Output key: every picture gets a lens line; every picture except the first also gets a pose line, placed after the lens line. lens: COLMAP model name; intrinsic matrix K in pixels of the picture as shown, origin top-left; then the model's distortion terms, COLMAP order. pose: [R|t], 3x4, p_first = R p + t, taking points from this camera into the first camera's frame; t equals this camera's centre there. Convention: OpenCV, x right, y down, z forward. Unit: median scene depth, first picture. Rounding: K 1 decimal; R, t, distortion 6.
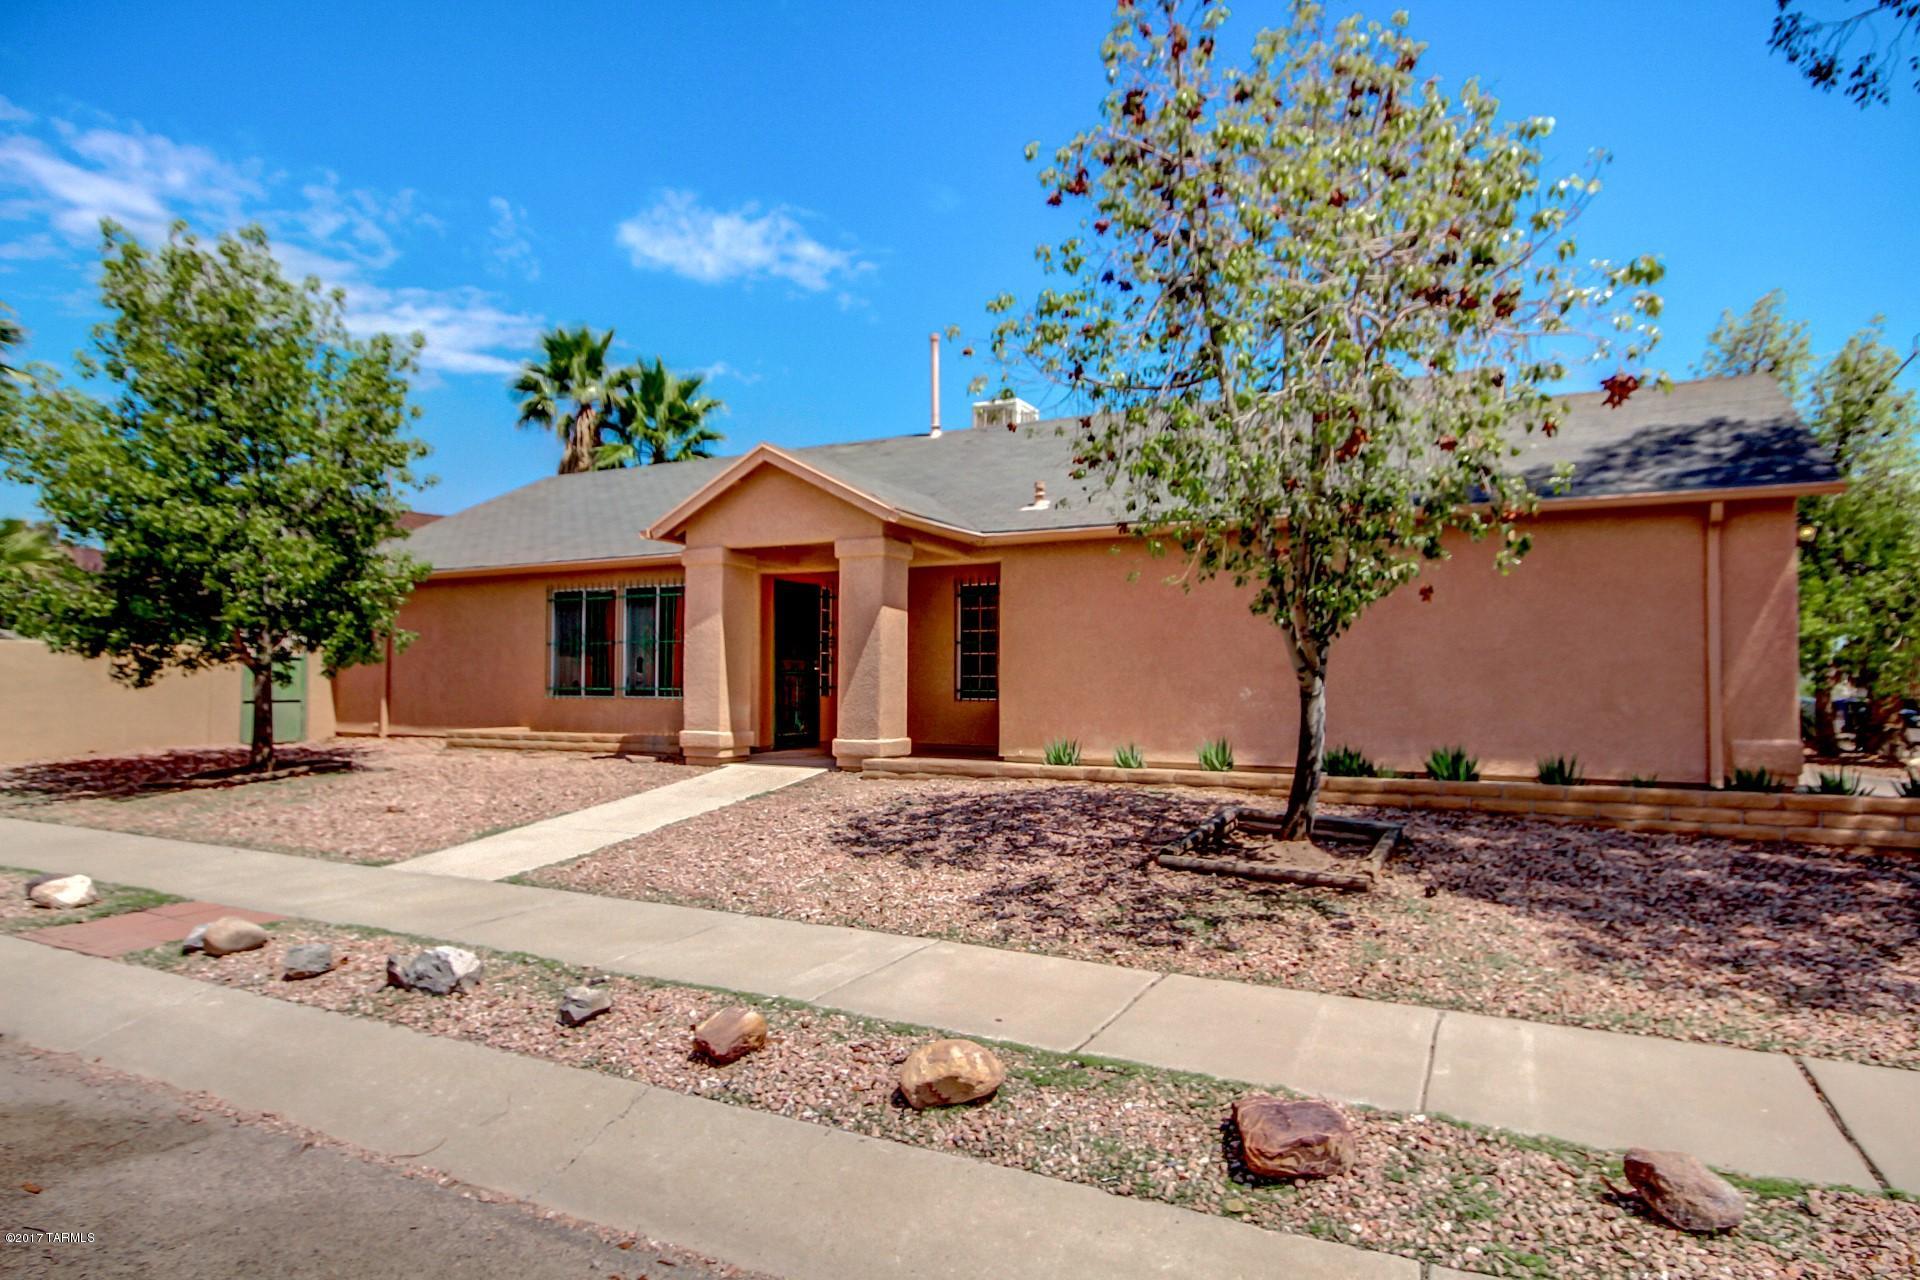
lens RADIAL K [[1087.7, 0, 960.1], [0, 1087.7, 644.0], [0, 0, 1]] dist [0.001120, 0.000128]
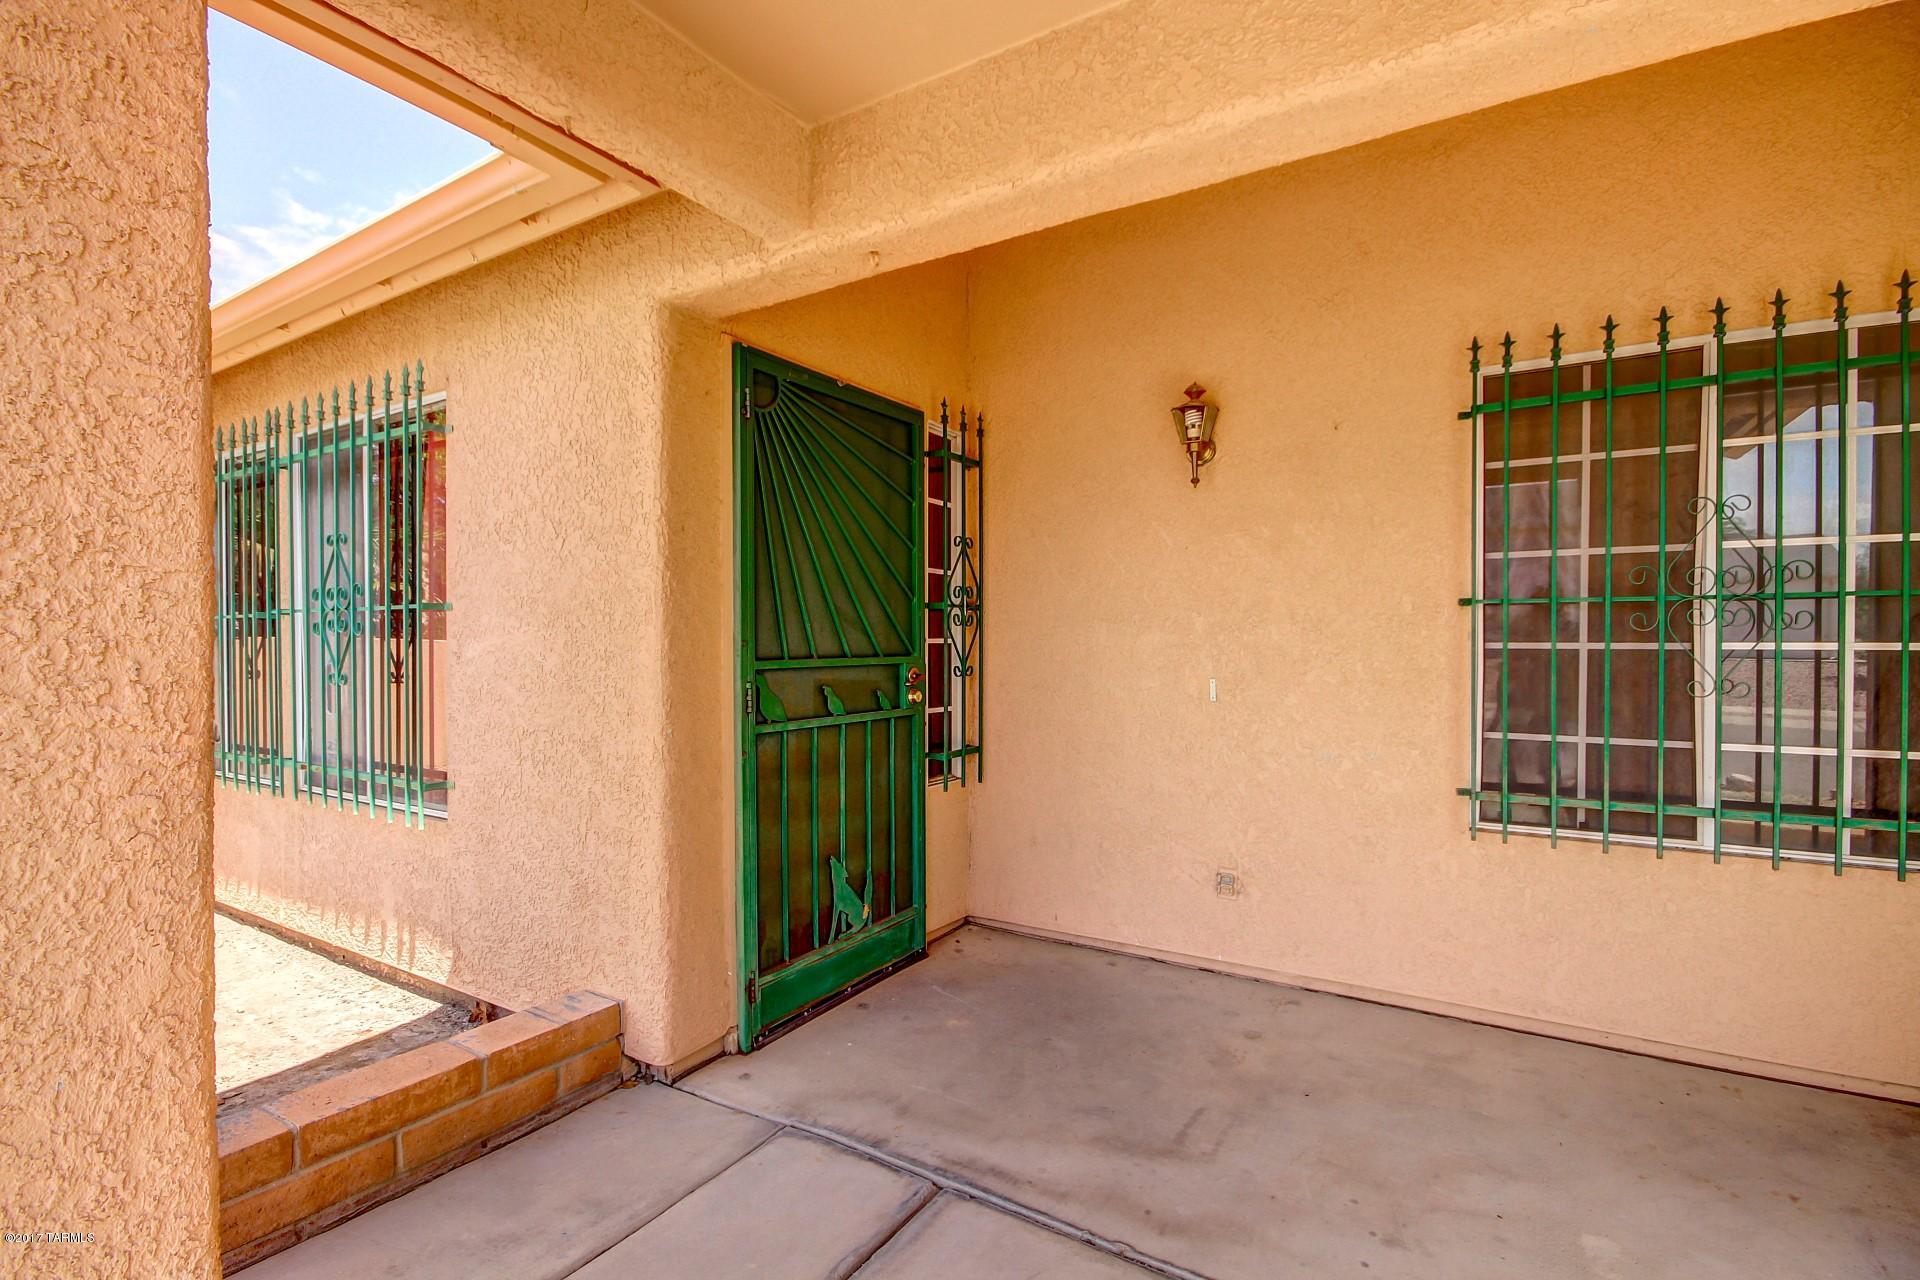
lens RADIAL K [[897.5, 0, 958.9], [0, 897.5, 644.1], [0, 0, 1]] dist [0.000011, -0.000079]
pose [[0.995283, -0.000868, -0.097010, -0.093229], [0.002816, 0.999797, 0.019949, 0.003937], [0.096973, -0.020129, 0.995083, 0.745872]]
